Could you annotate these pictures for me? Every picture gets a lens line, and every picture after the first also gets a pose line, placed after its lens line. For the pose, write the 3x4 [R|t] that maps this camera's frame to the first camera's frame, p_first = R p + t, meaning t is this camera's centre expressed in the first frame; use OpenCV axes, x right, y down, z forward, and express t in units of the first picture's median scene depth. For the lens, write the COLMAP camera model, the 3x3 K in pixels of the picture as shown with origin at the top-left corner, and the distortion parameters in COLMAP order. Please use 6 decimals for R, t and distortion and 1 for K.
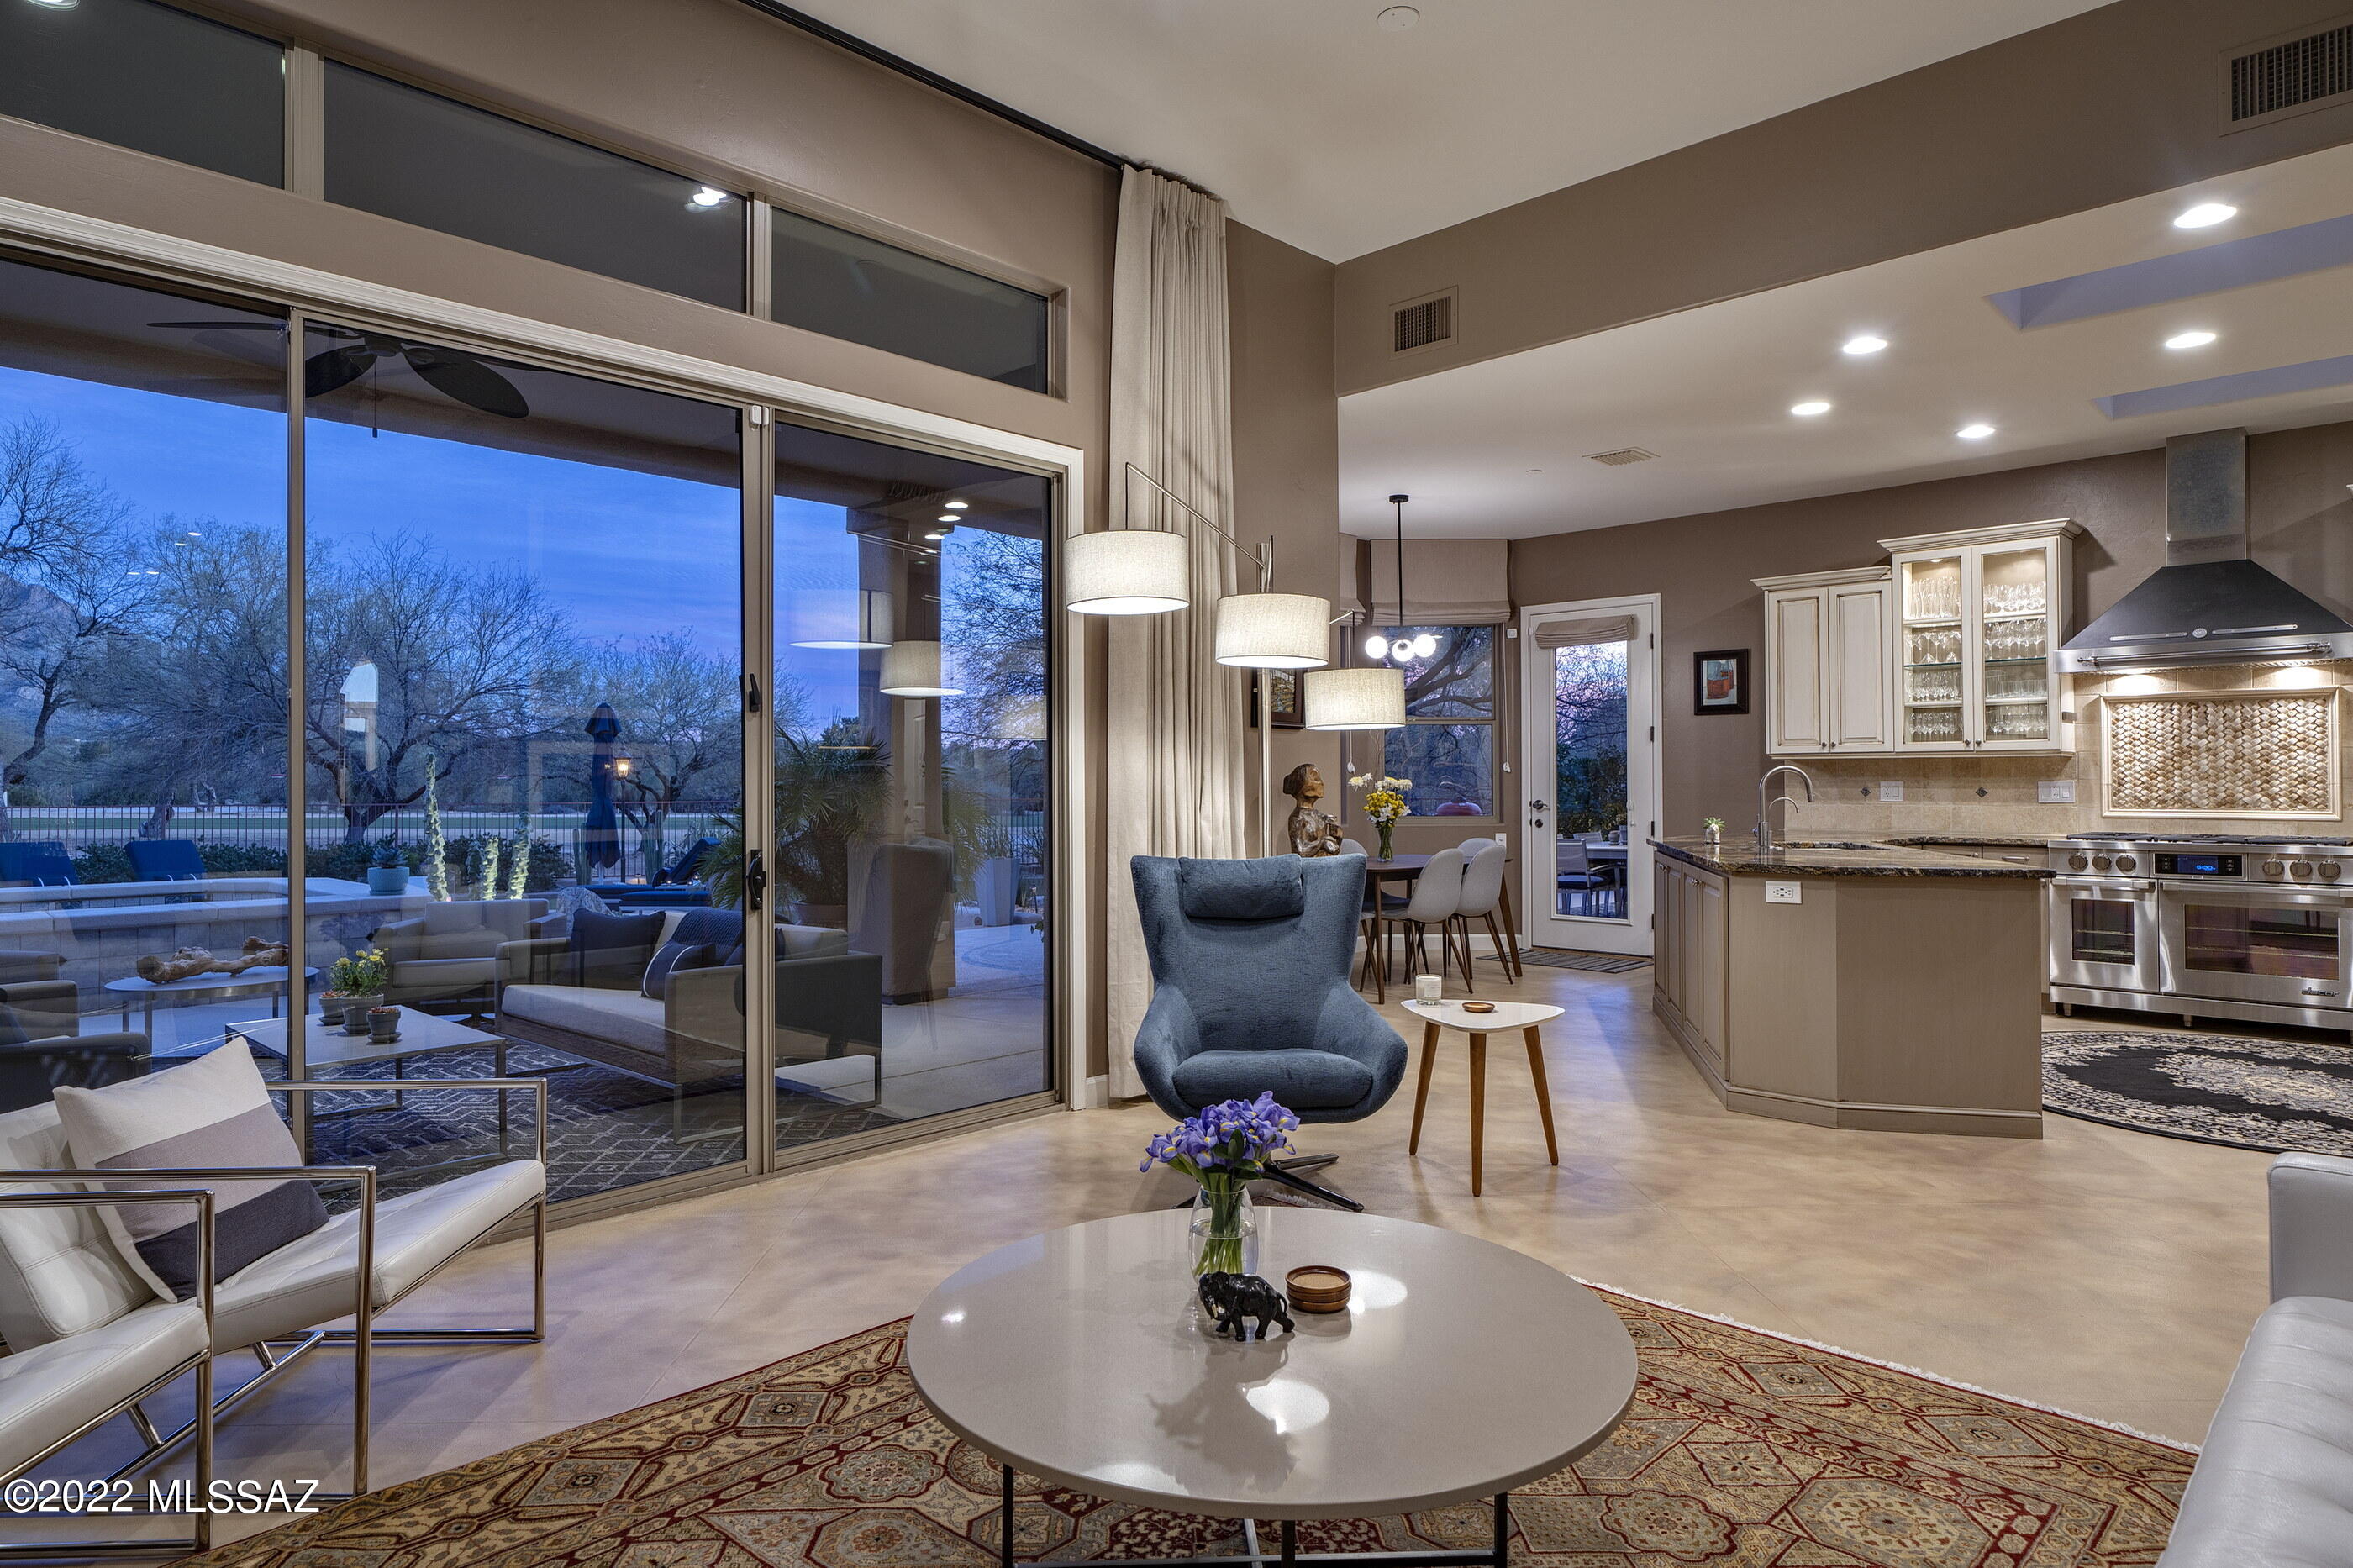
lens RADIAL K [[1348.1, 0, 1184.6], [0, 1348.1, 779.0], [0, 0, 1]] dist [0.006892, 0.001170]
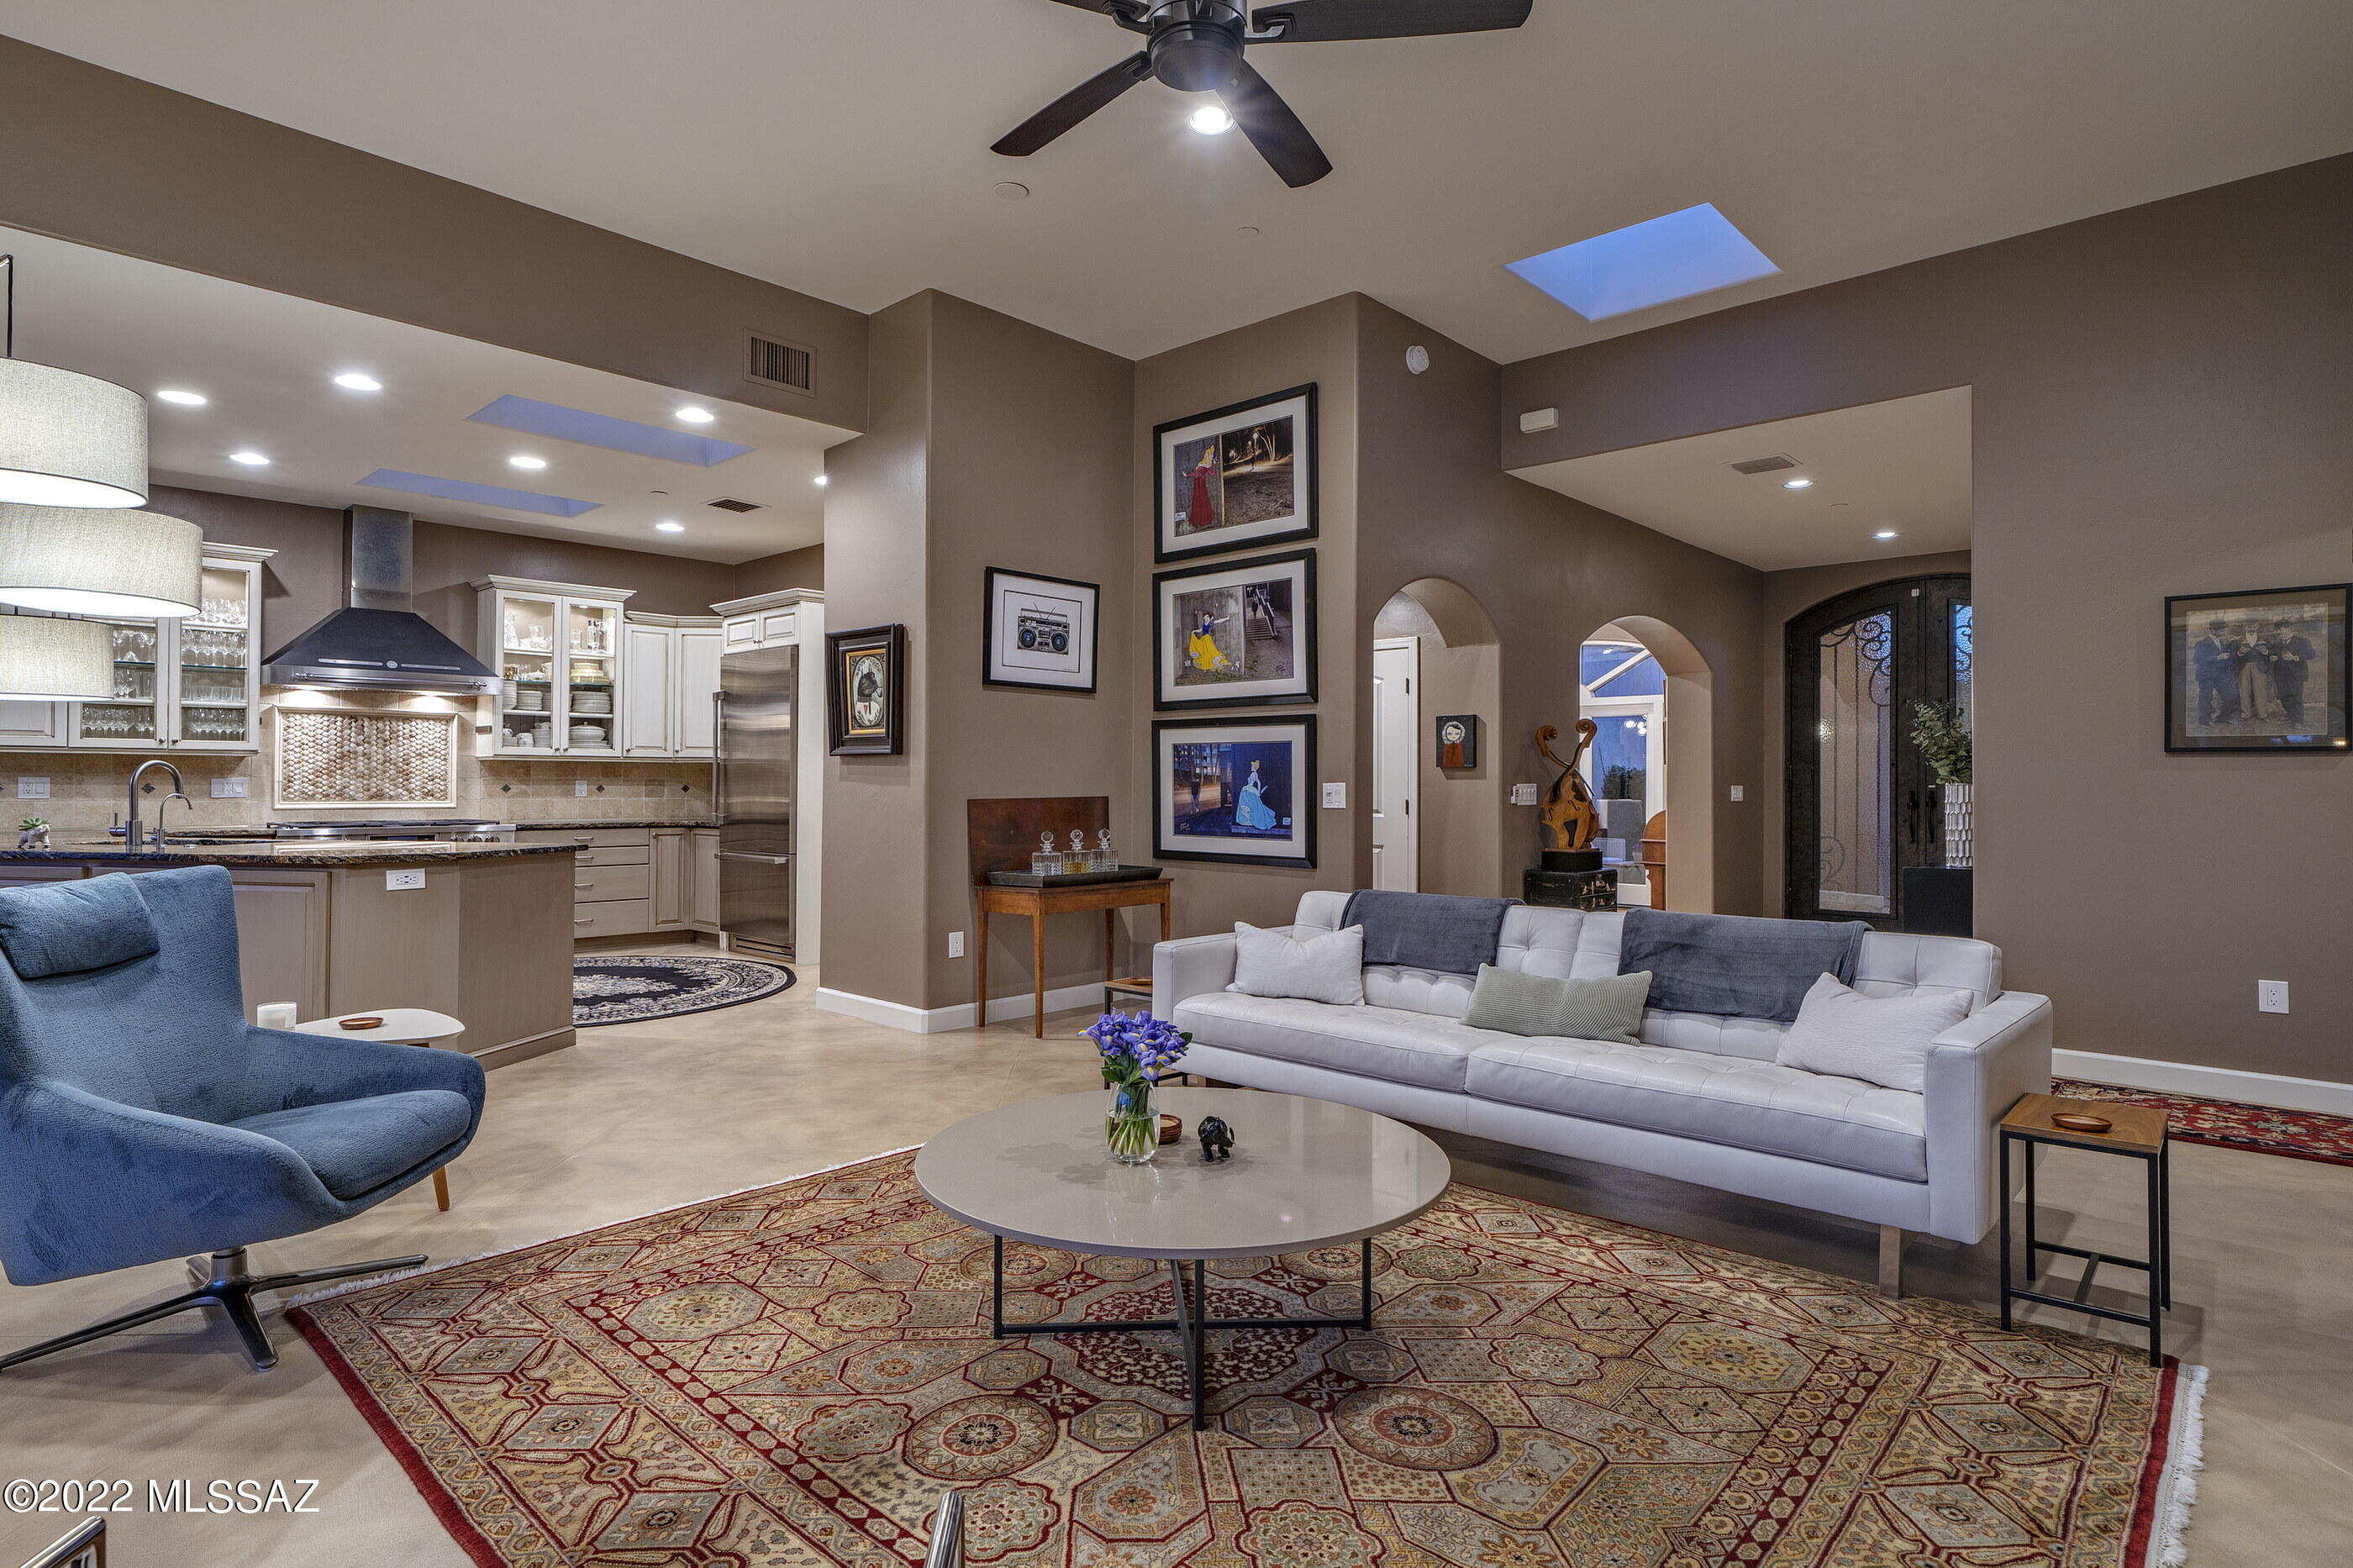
lens RADIAL K [[1159.9, 0, 1071.2], [0, 1159.9, 780.9], [0, 0, 1]] dist [0.015562, -0.002931]
pose [[0.070371, 0.004813, 0.997509, -0.308863], [-0.007409, 0.999963, -0.004302, 0.003099], [-0.997493, -0.007087, 0.070404, 0.269897]]
